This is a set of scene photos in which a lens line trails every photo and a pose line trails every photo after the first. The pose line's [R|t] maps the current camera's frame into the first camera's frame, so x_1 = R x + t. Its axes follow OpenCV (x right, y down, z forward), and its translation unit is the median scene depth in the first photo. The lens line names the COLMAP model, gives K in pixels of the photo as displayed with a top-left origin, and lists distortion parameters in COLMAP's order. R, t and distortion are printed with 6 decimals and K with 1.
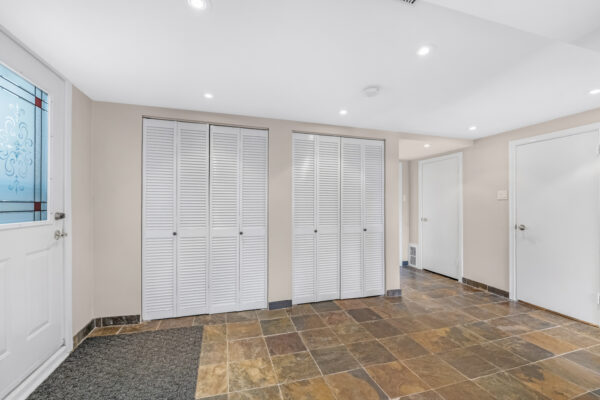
lens RADIAL K [[253.3, 0, 299.8], [0, 253.3, 197.6], [0, 0, 1]] dist [-0.015354, -0.000165]
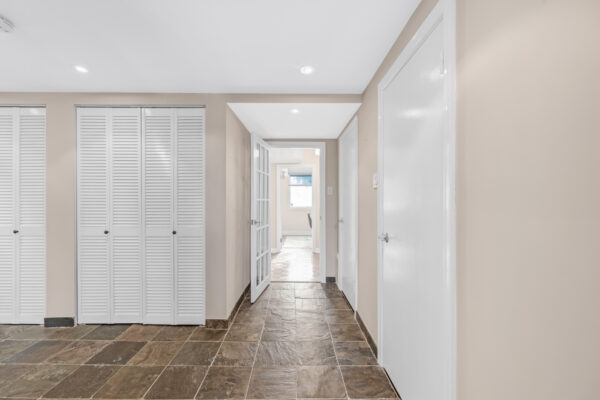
lens RADIAL K [[258.0, 0, 309.4], [0, 258.0, 199.2], [0, 0, 1]] dist [-0.001692, -0.000071]
pose [[0.960360, -0.009828, -0.278591, 0.897217], [0.009629, 0.999951, -0.002081, 0.040459], [0.278598, -0.000684, 0.960408, 0.423260]]
